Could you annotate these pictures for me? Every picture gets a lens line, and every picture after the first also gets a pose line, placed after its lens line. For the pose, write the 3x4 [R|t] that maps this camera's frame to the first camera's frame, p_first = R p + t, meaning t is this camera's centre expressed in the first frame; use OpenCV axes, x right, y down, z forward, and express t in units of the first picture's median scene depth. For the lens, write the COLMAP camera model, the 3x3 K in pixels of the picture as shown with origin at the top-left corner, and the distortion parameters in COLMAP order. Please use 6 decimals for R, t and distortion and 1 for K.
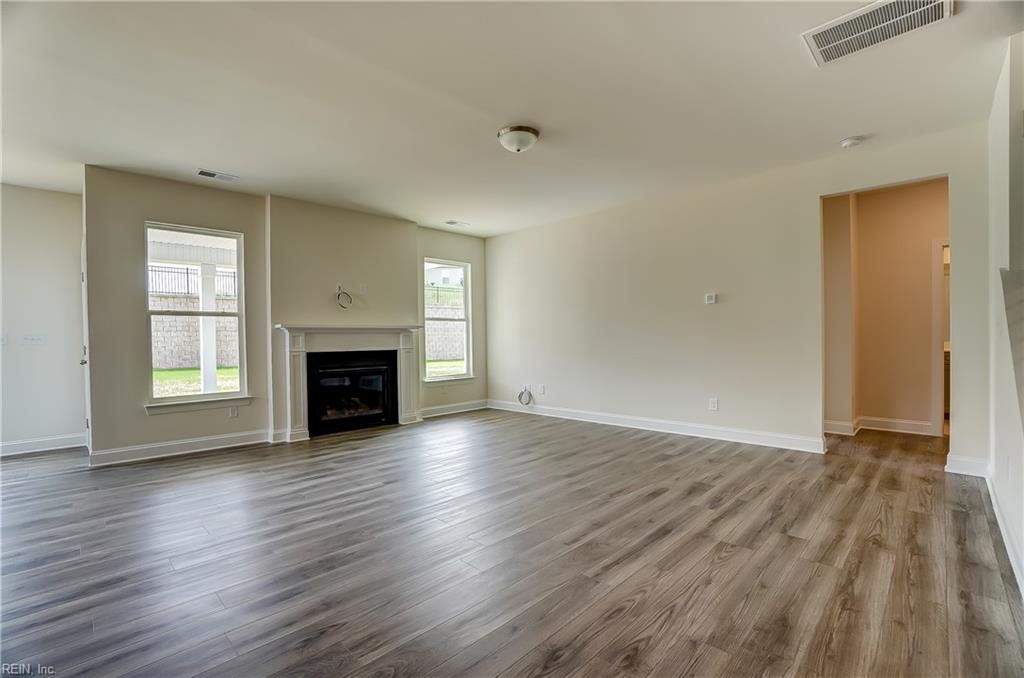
lens RADIAL K [[453.6, 0, 503.6], [0, 453.6, 344.7], [0, 0, 1]] dist [-0.059740, 0.019285]
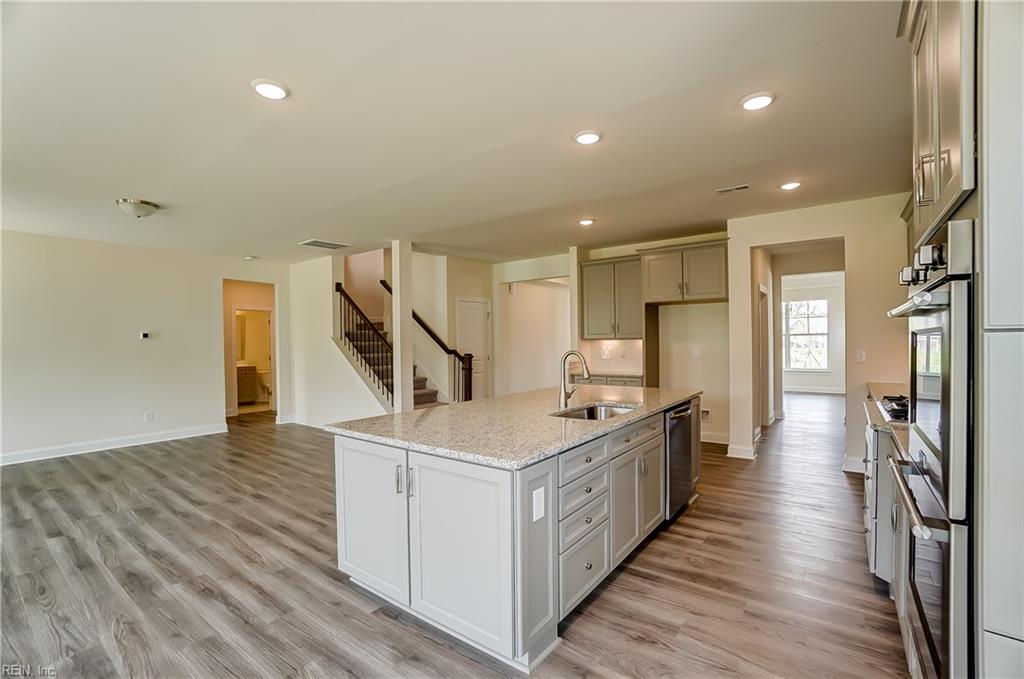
lens RADIAL K [[453.6, 0, 505.0], [0, 453.6, 344.2], [0, 0, 1]] dist [-0.059740, 0.019285]
pose [[-0.133281, 0.008365, 0.991043, -0.878492], [0.030855, 0.999515, -0.004287, -0.037977], [-0.990598, 0.030008, -0.133474, 0.133354]]
